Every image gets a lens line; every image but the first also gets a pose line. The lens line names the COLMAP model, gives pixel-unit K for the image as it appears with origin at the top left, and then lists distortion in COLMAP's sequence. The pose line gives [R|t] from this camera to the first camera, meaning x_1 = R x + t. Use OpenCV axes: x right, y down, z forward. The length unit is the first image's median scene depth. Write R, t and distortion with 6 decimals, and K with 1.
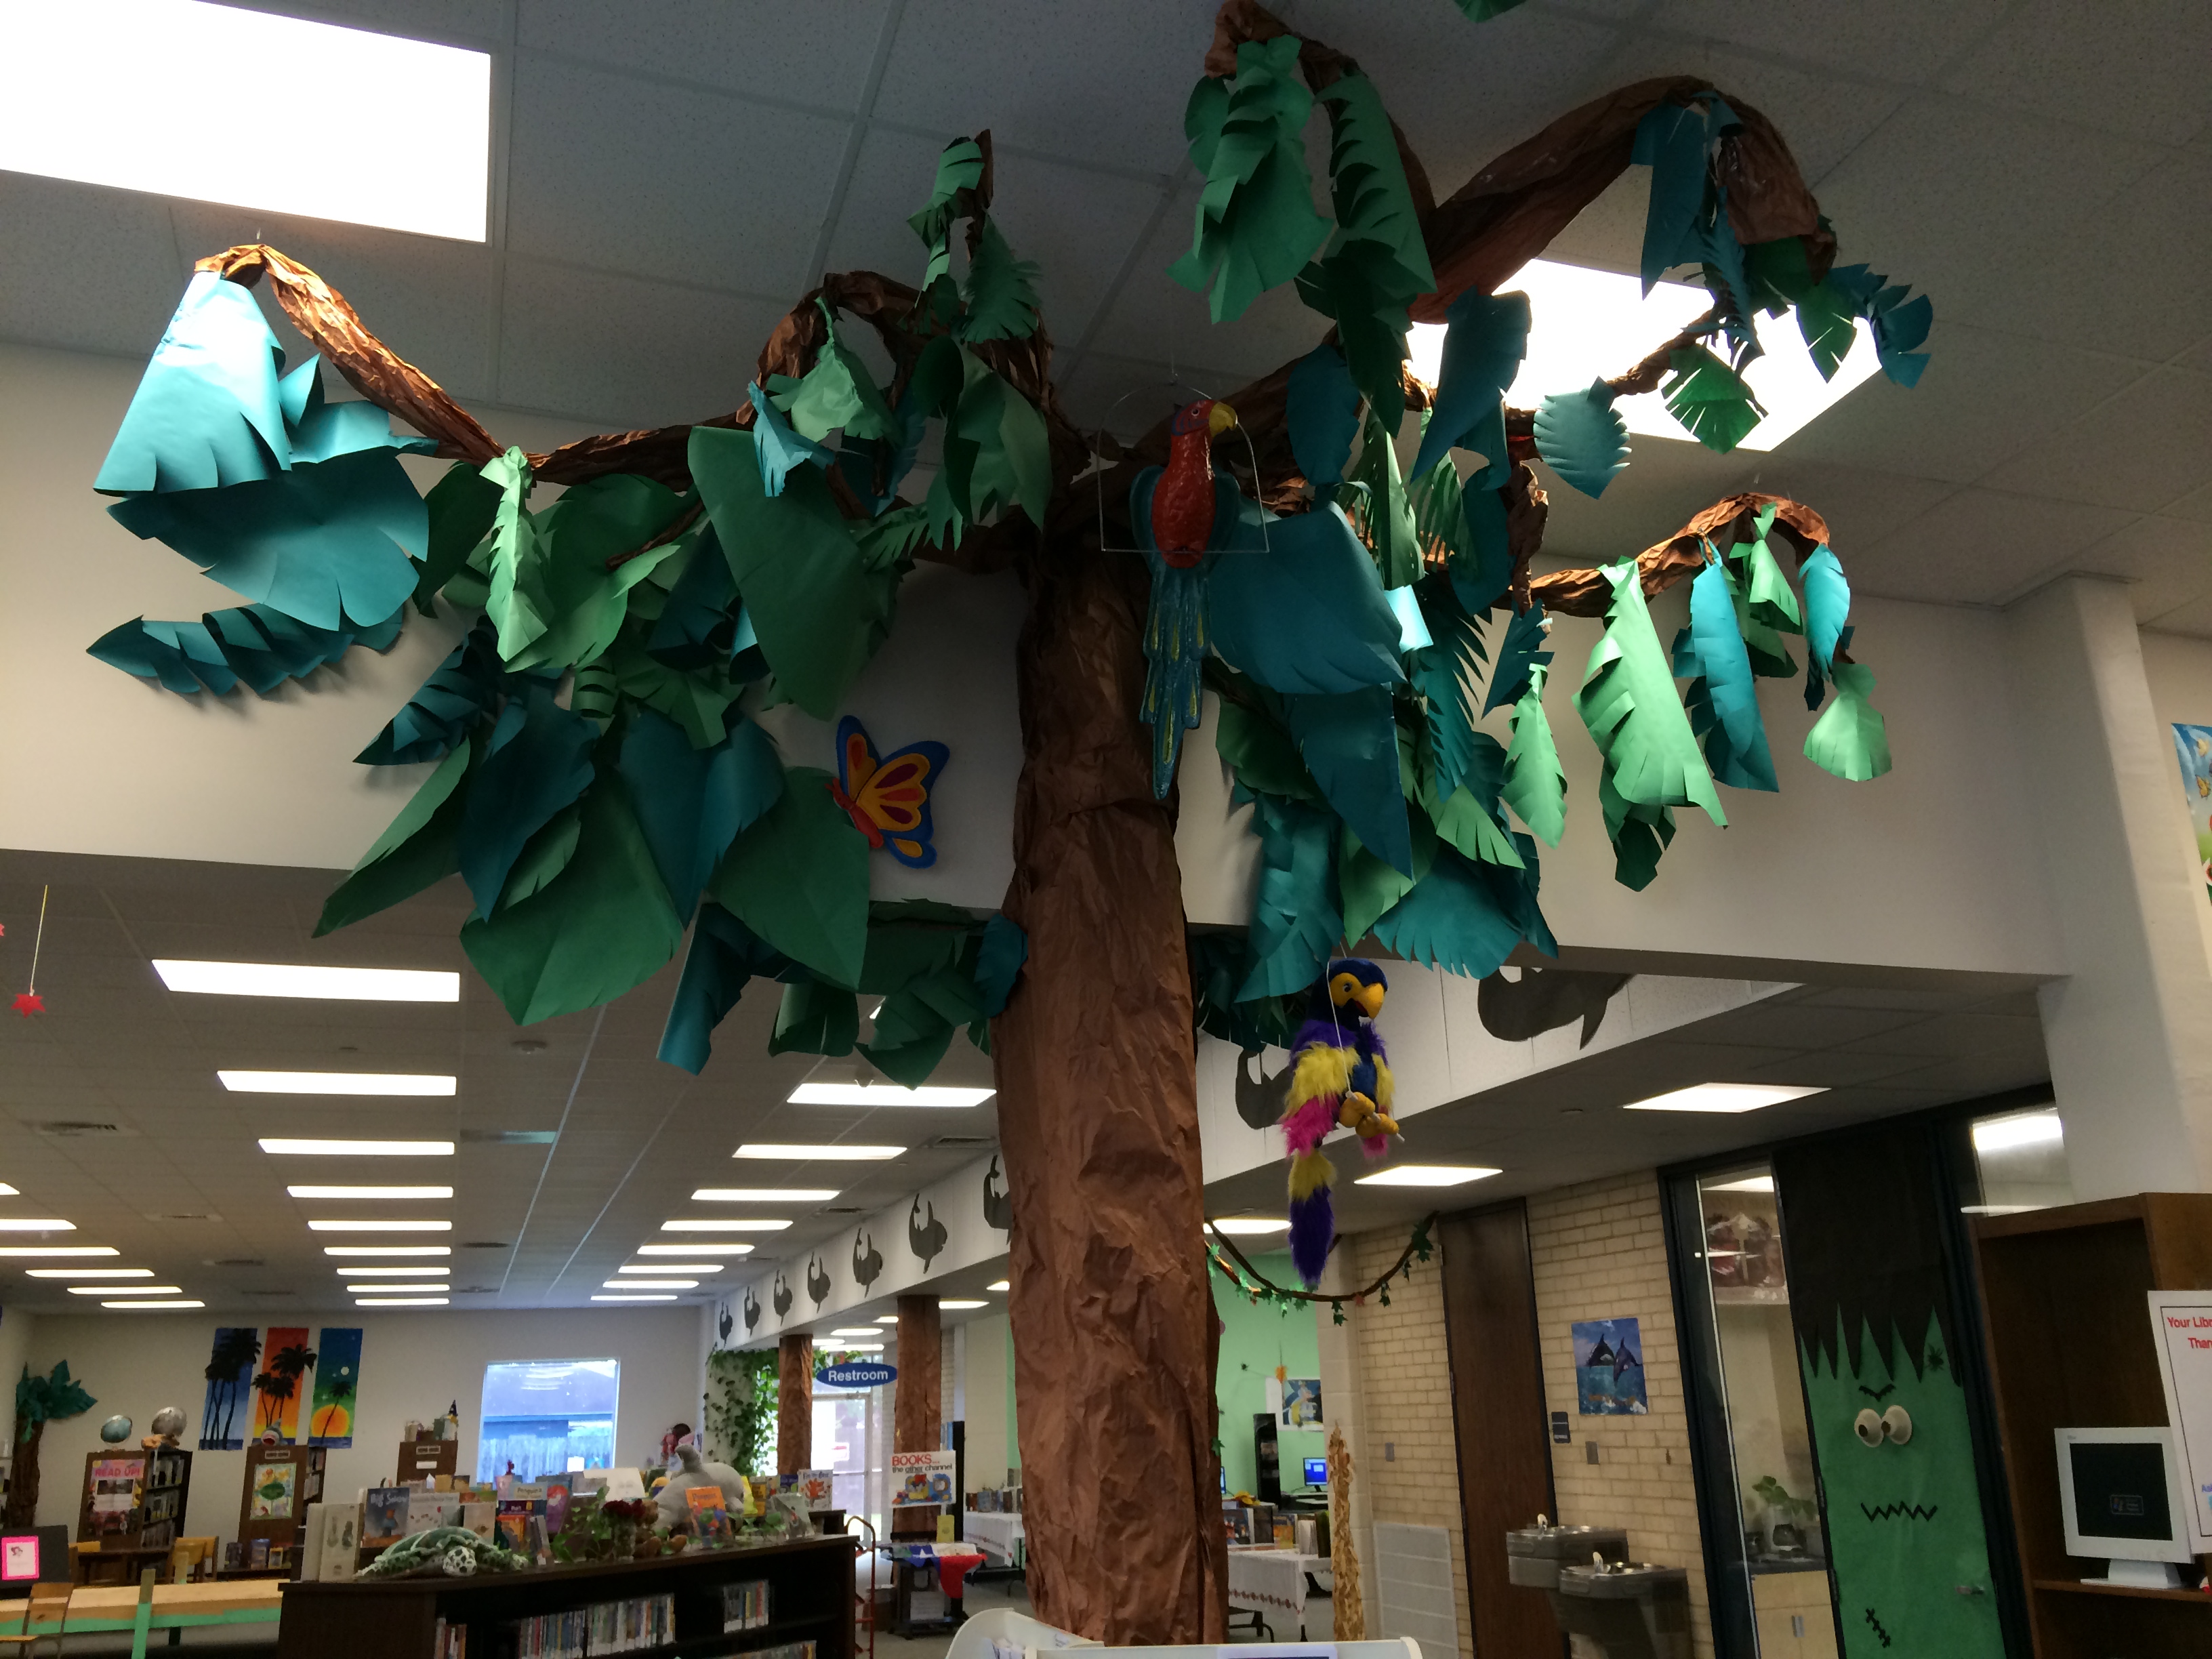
lens RADIAL K [[1851.7, 0, 1114.1], [0, 1851.7, 834.3], [0, 0, 1]] dist [0.079016, -0.107115]
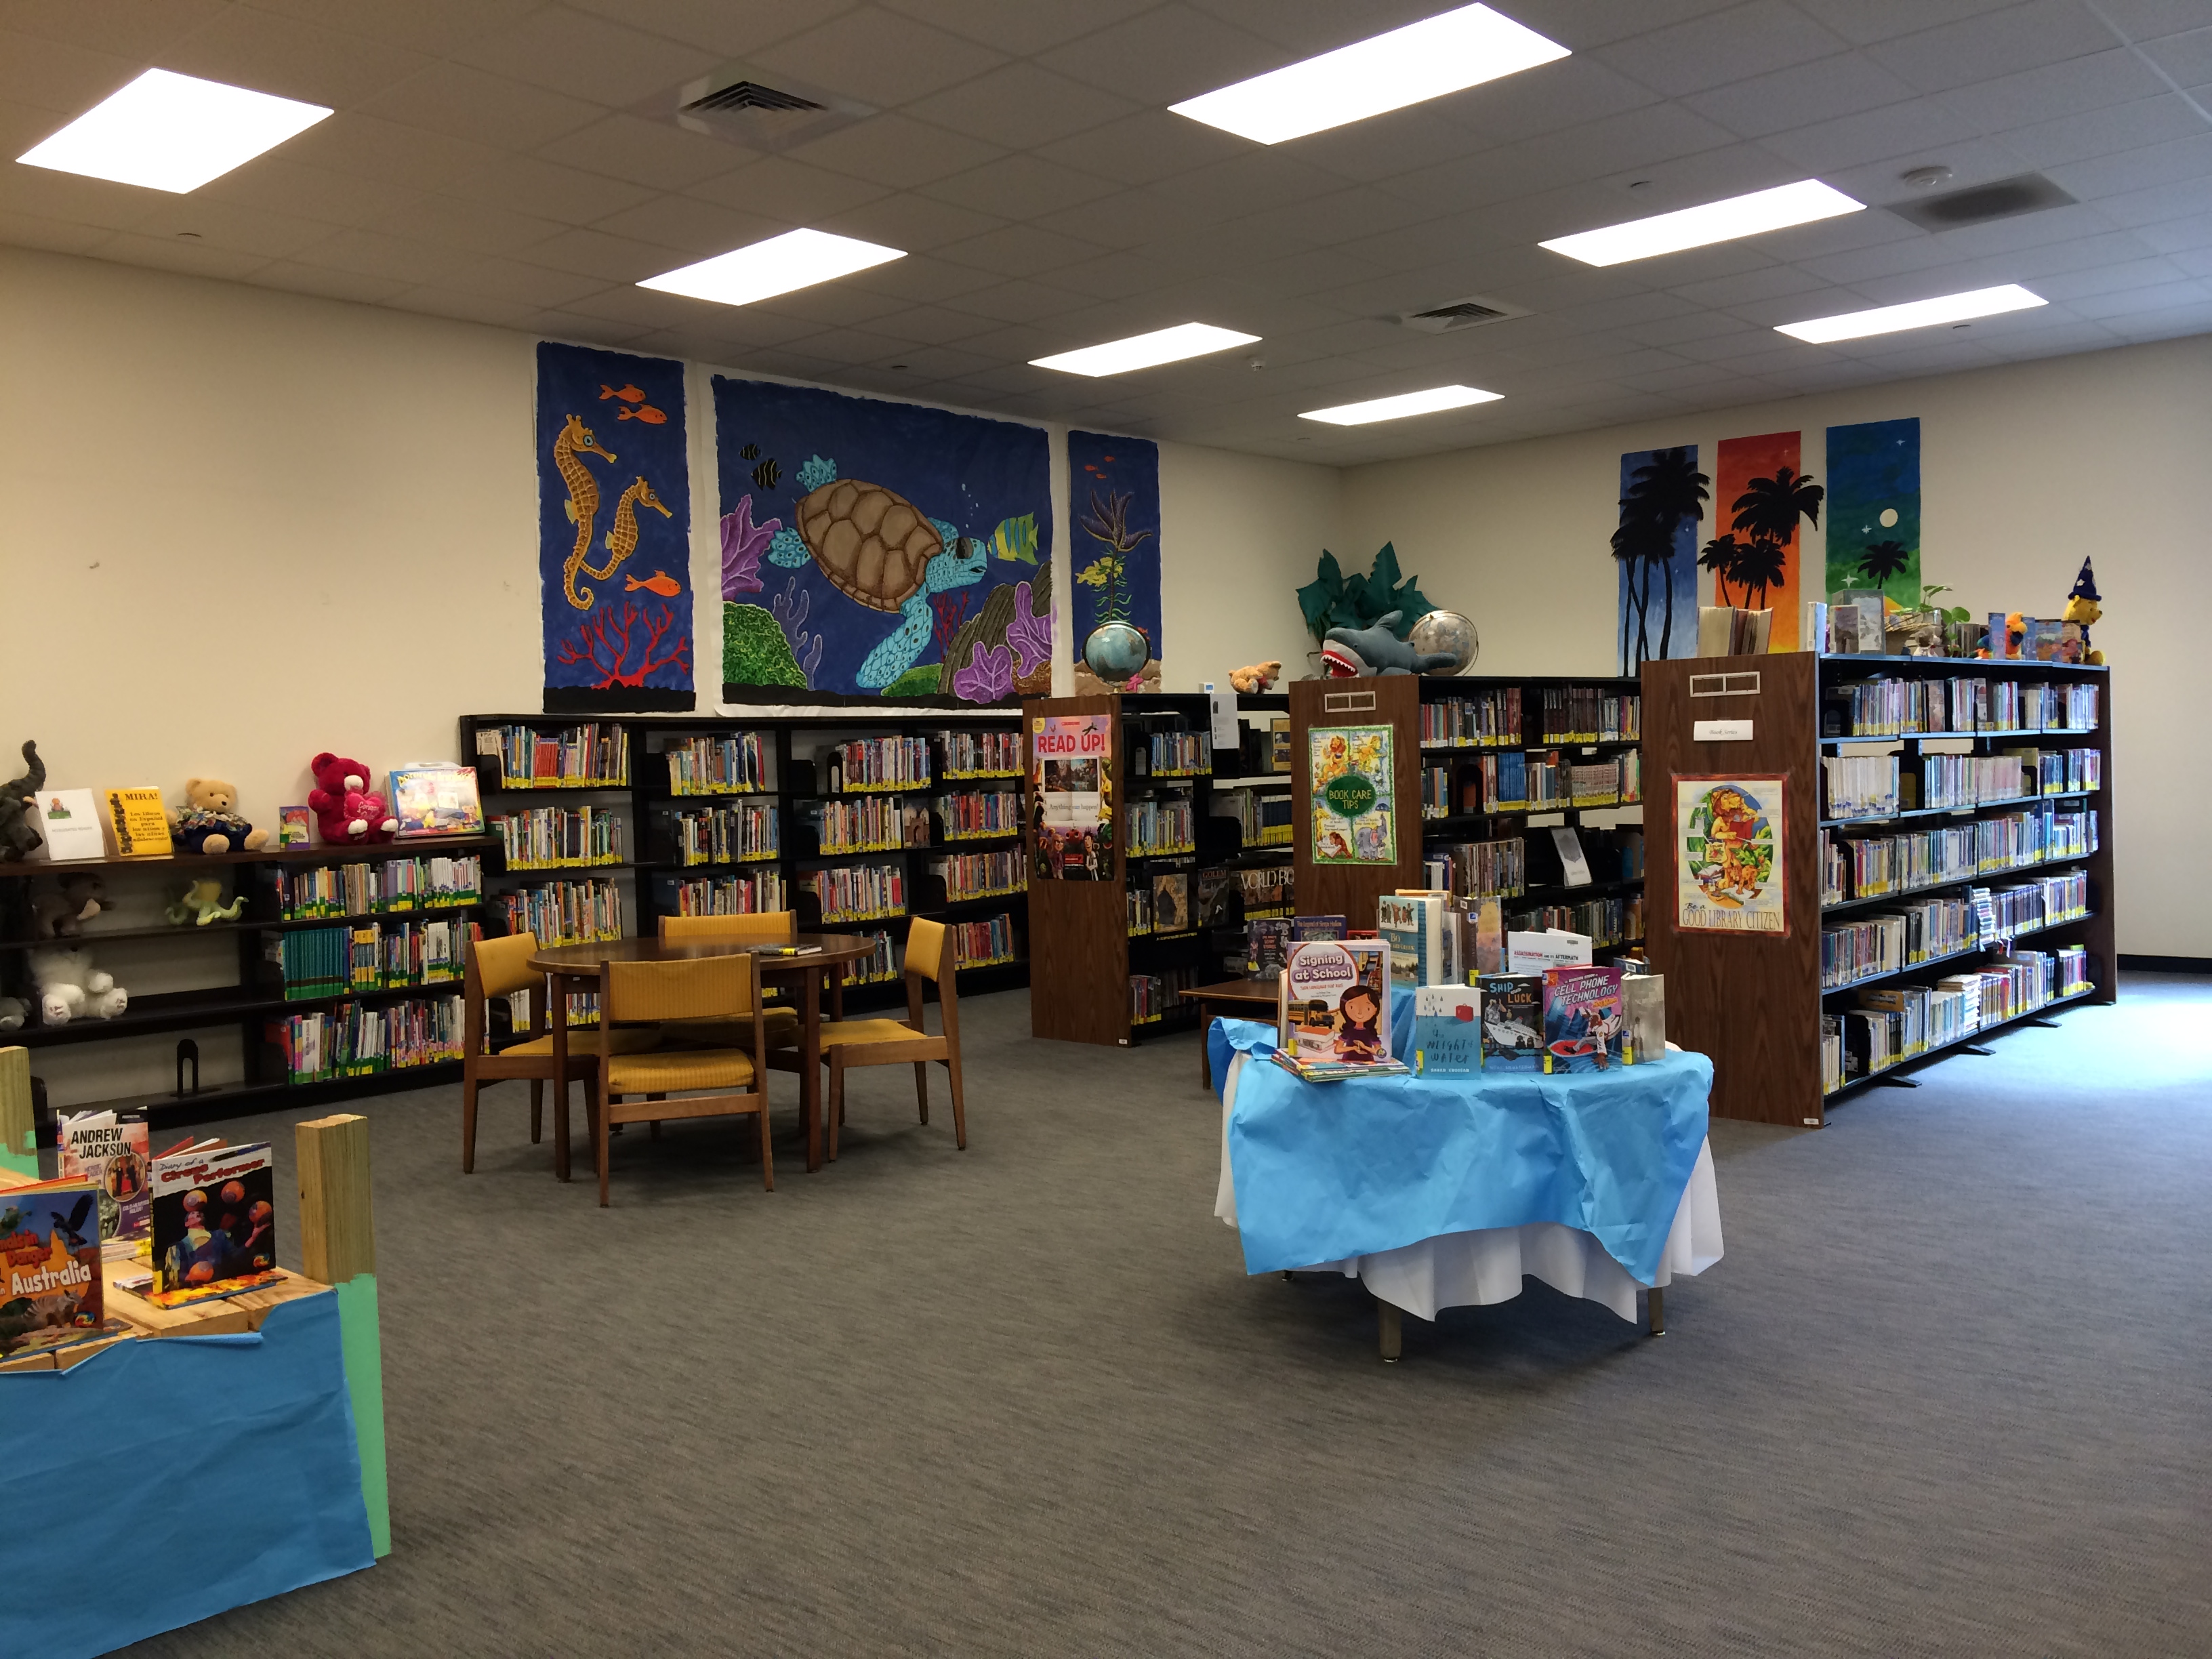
lens RADIAL K [[1851.7, 0, 1100.4], [0, 1851.7, 826.9], [0, 0, 1]] dist [0.079016, -0.107115]
pose [[0.476953, 0.047910, -0.877622, -0.122901], [0.279422, 0.938445, 0.203085, 0.220935], [0.833330, -0.342089, 0.434207, 0.659118]]
